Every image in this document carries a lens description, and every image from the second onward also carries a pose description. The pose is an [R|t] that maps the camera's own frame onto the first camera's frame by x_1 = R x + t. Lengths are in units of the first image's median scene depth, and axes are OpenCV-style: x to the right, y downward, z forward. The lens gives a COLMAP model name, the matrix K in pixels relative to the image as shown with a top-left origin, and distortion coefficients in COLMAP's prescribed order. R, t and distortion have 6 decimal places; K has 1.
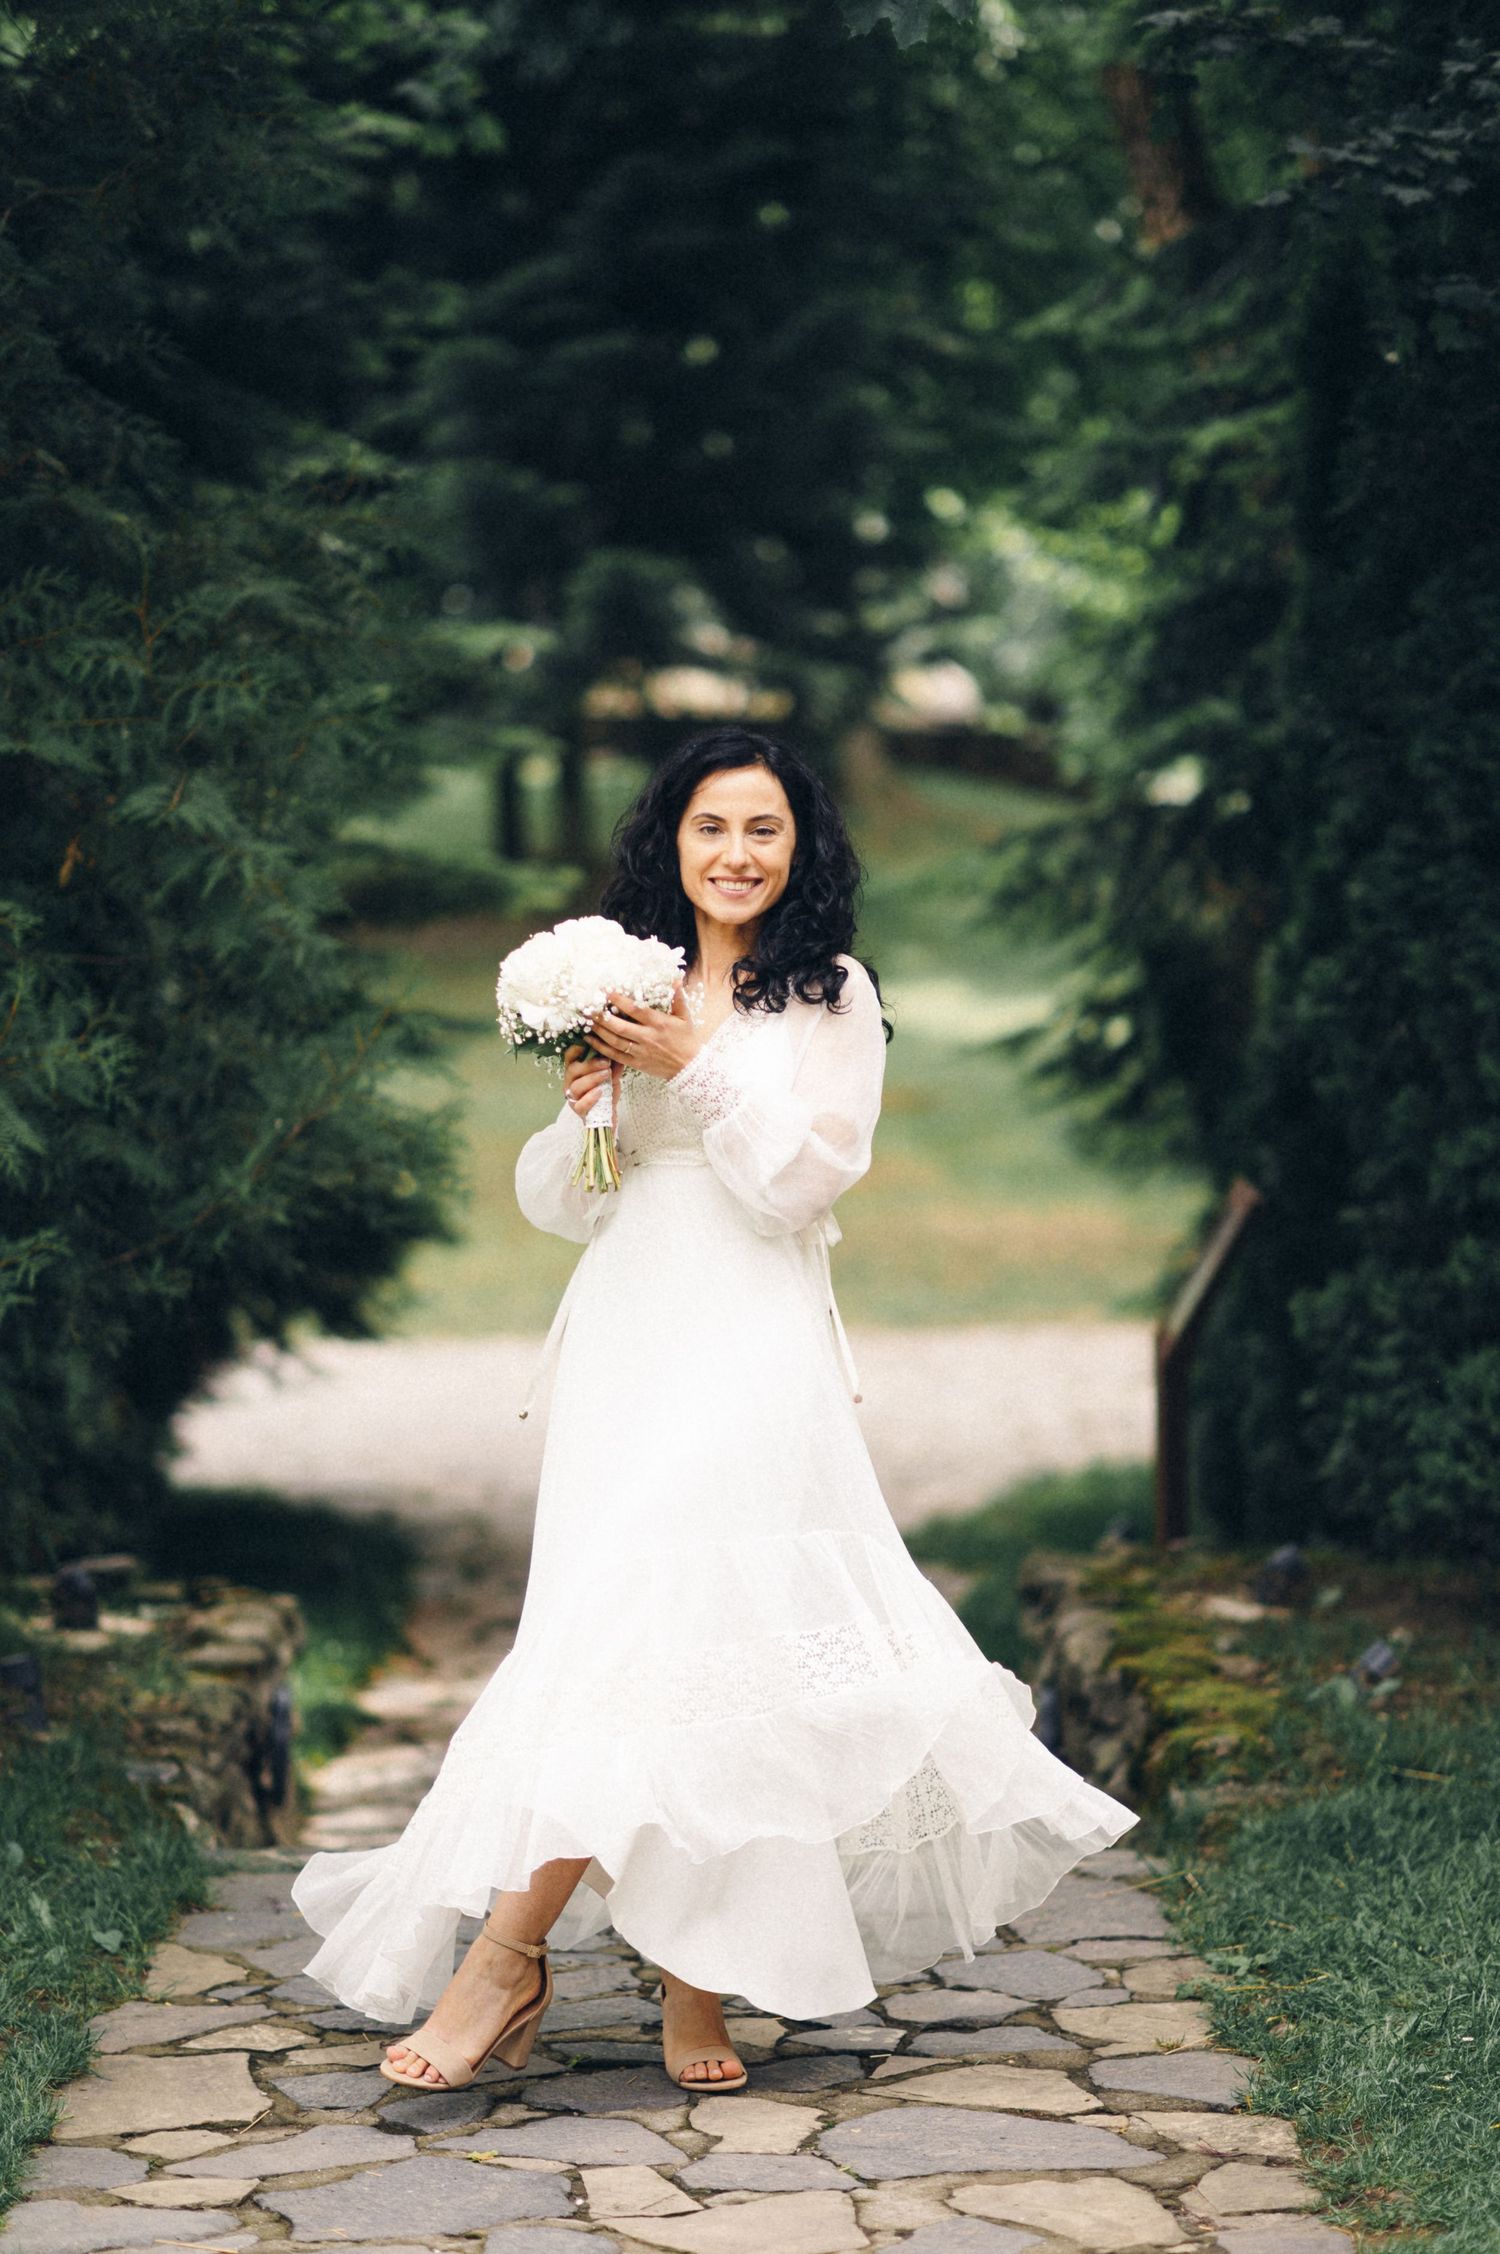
lens RADIAL K [[5614.8, 0, 794.9], [0, 5614.8, 1084.8], [0, 0, 1]] dist [-0.021438, 0.000000]
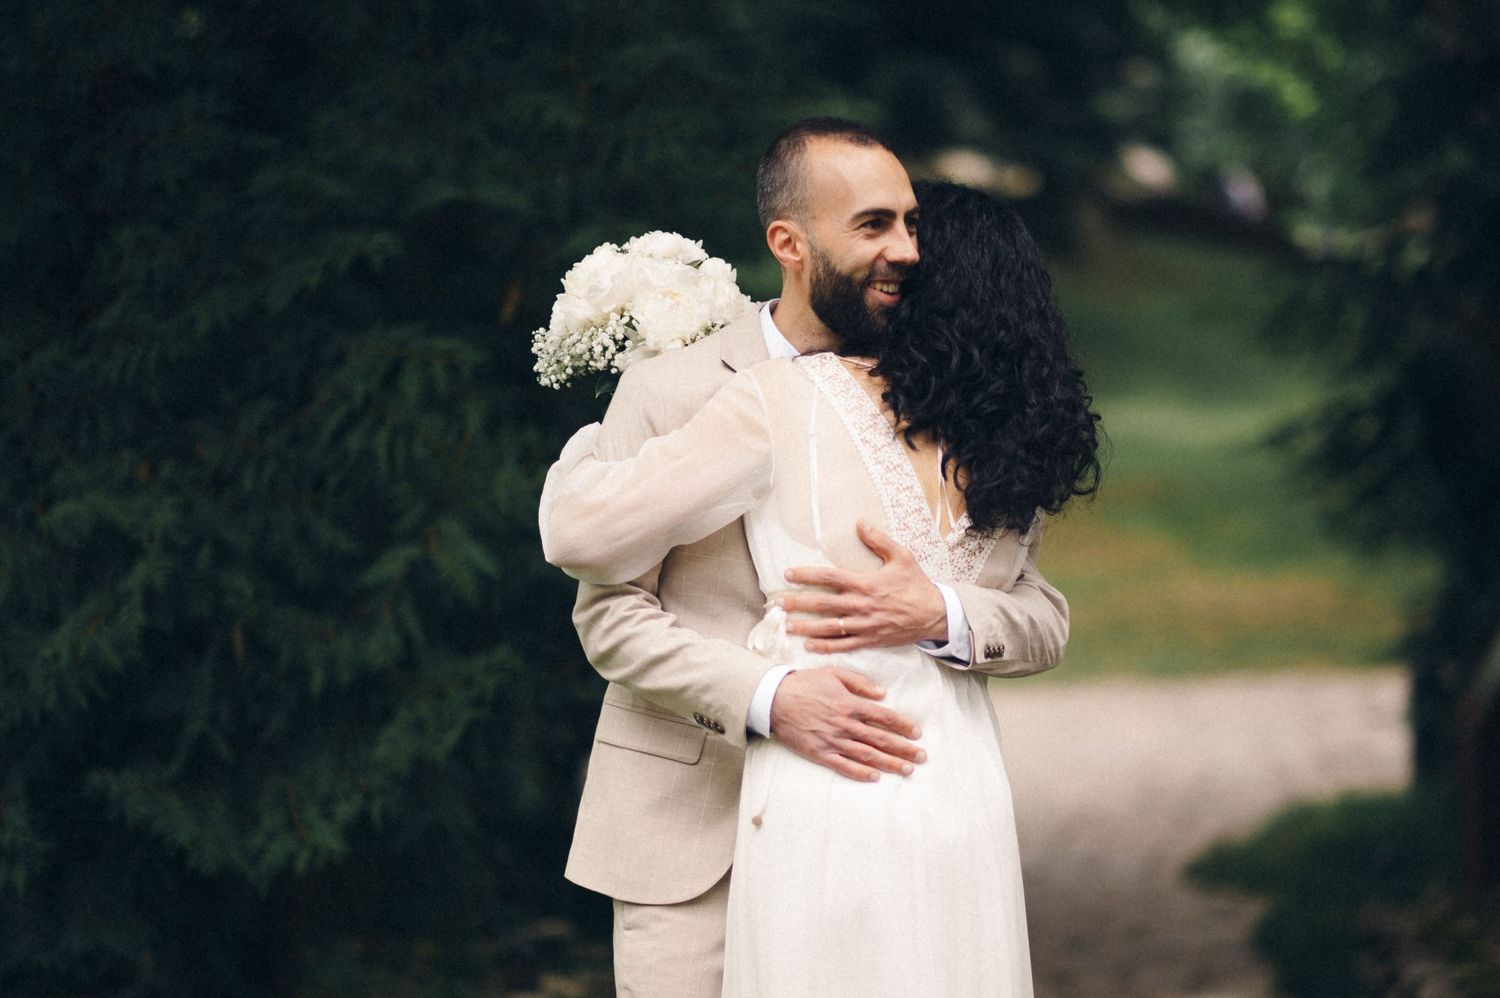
lens RADIAL K [[4119.9, 0, 808.6], [0, 4119.9, 583.9], [0, 0, 1]] dist [0.086513, 0.000000]
pose [[0.998682, -0.019746, -0.047366, -0.035652], [0.020983, 0.999448, 0.025767, -0.004735], [0.046831, -0.026726, 0.998545, 0.209172]]
